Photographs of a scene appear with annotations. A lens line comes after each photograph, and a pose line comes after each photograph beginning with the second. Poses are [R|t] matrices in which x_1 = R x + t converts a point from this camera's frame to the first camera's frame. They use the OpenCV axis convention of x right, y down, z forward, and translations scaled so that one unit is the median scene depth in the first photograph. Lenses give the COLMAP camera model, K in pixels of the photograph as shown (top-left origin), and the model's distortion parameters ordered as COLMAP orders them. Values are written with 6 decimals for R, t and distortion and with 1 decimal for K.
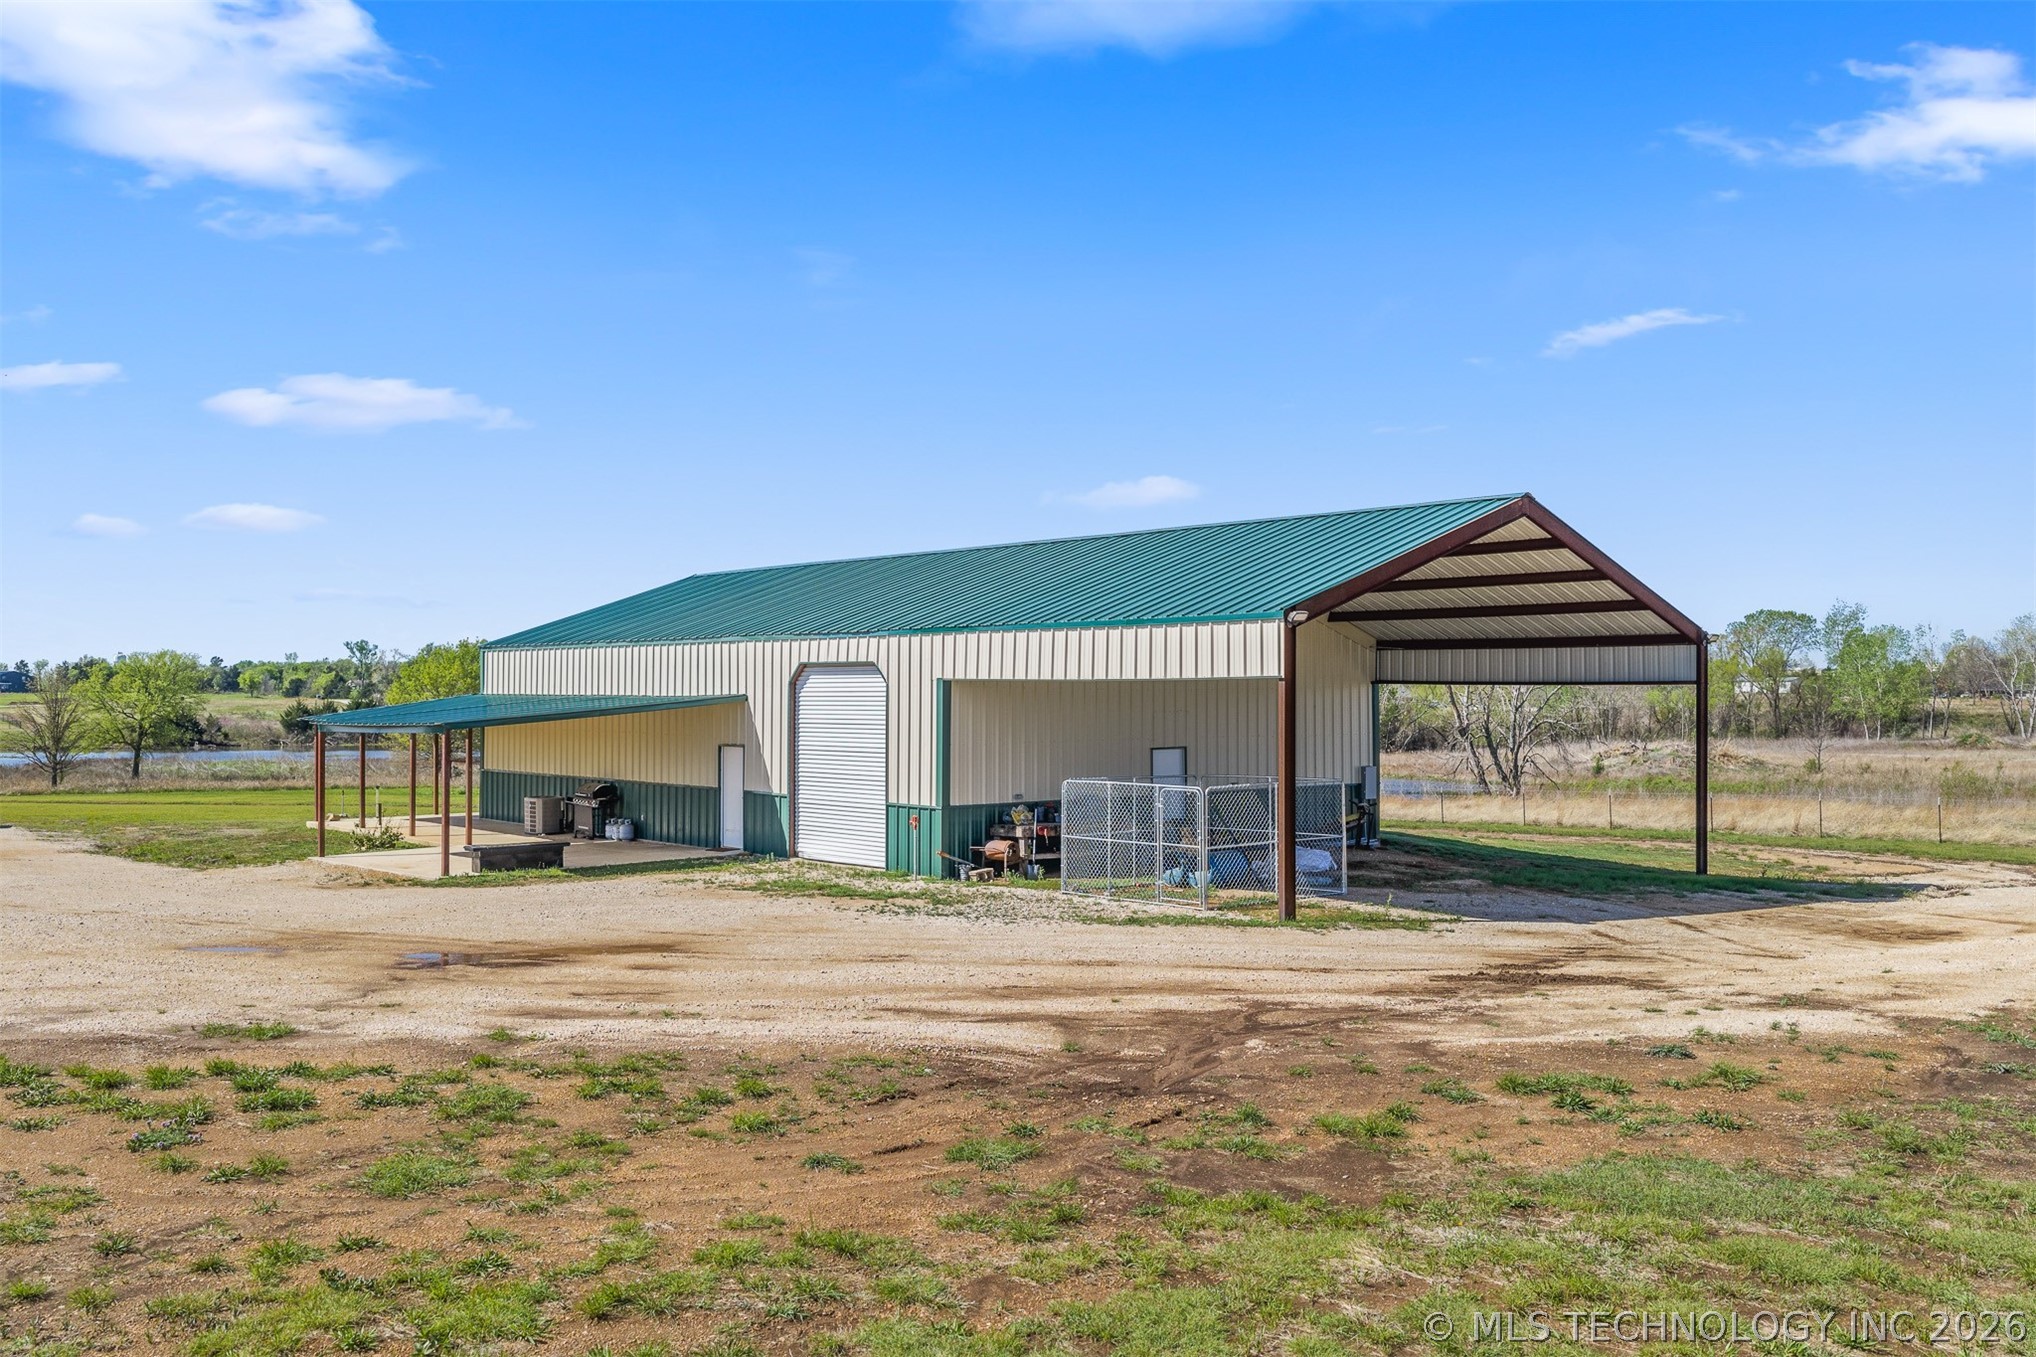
lens RADIAL K [[1723.4, 0, 1018.0], [0, 1723.4, 678.5], [0, 0, 1]] dist [0.001226, -0.010710]
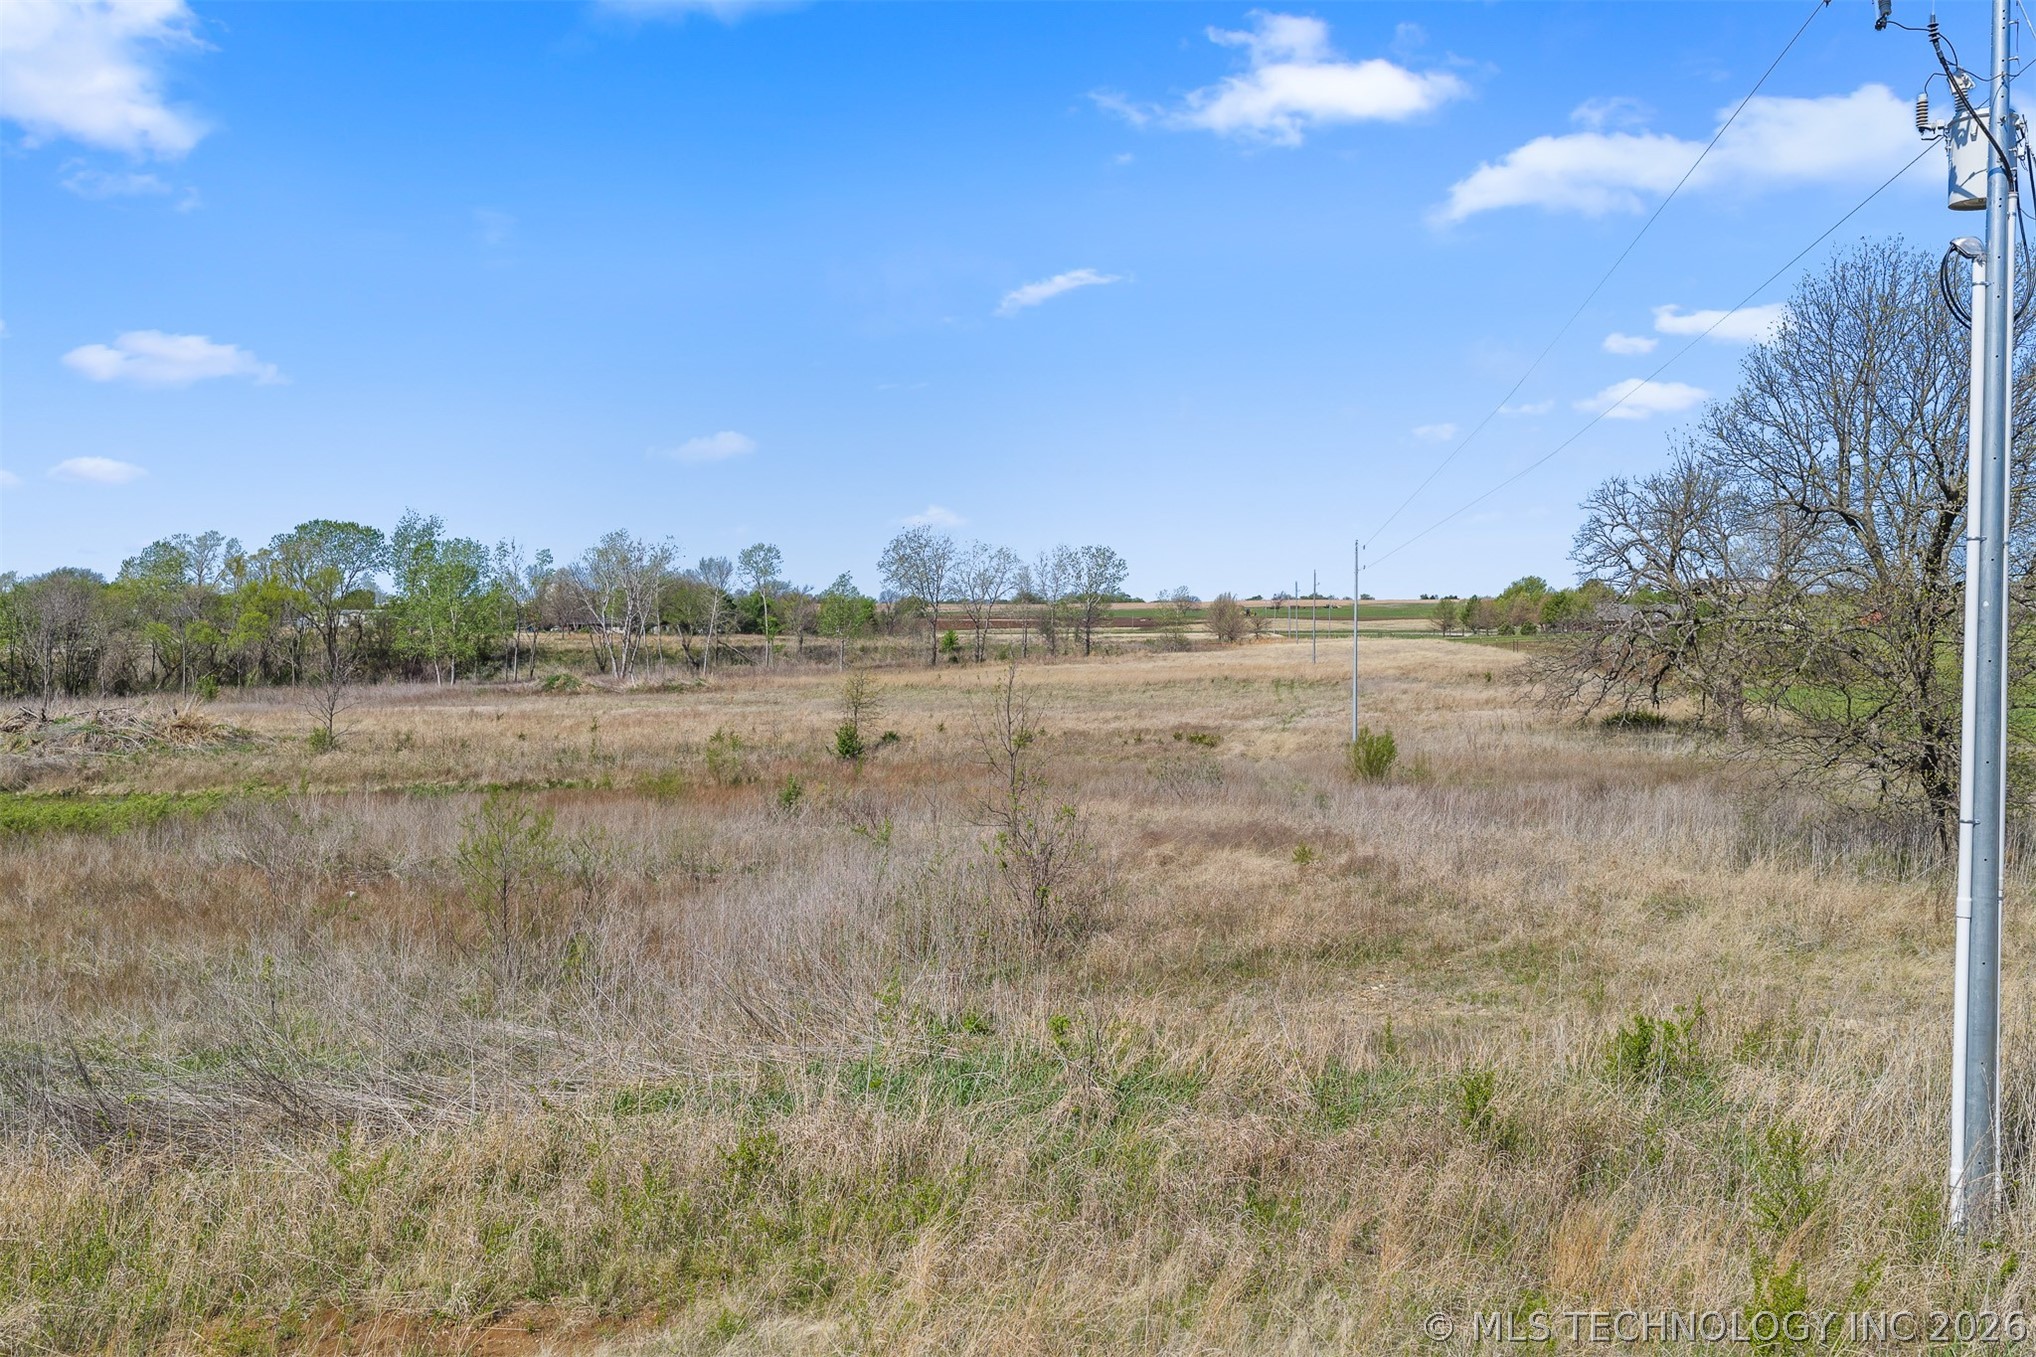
lens RADIAL K [[1723.4, 0, 1018.0], [0, 1723.4, 678.5], [0, 0, 1]] dist [0.001226, -0.010710]
pose [[0.721963, -0.022307, 0.691572, 0.132585], [-0.003094, 0.999366, 0.035464, 0.003954], [-0.691924, -0.027744, 0.721437, 0.236890]]
